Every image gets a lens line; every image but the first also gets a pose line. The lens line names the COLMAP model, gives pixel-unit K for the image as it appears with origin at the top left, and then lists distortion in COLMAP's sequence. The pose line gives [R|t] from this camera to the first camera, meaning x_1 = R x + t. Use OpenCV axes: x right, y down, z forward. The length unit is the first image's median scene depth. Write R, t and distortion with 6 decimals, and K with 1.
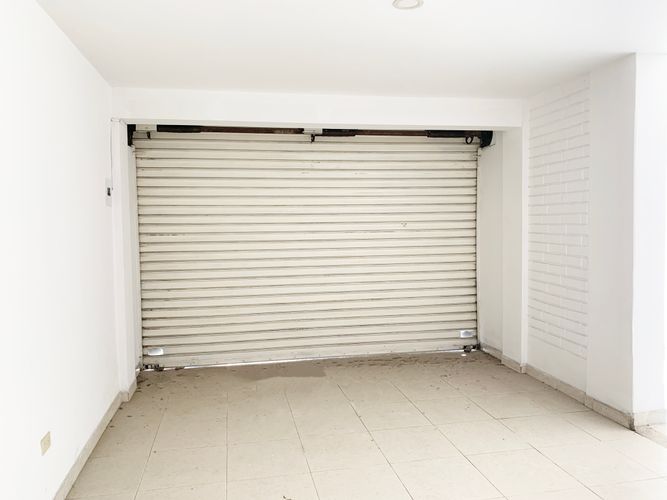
lens RADIAL K [[514.9, 0, 333.5], [0, 514.9, 250.0], [0, 0, 1]] dist [0.092500, -0.155558]
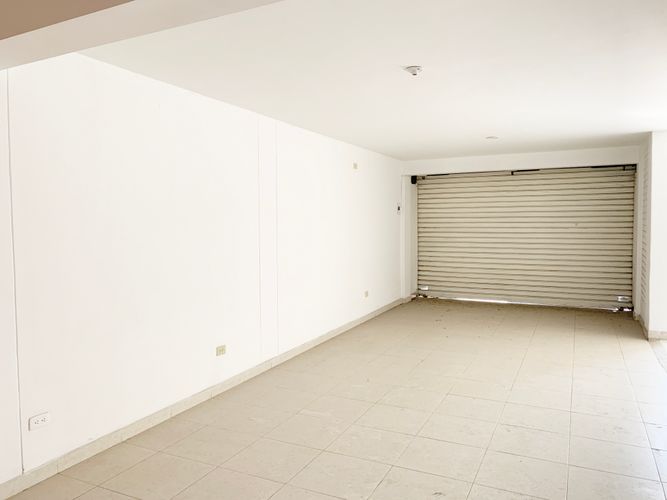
lens RADIAL K [[514.9, 0, 333.5], [0, 514.9, 250.0], [0, 0, 1]] dist [0.092500, -0.155558]
pose [[0.804684, 0.042093, -0.592210, 0.529701], [-0.038751, 0.999080, 0.018359, 0.031632], [0.592438, 0.008176, 0.805575, -0.767574]]
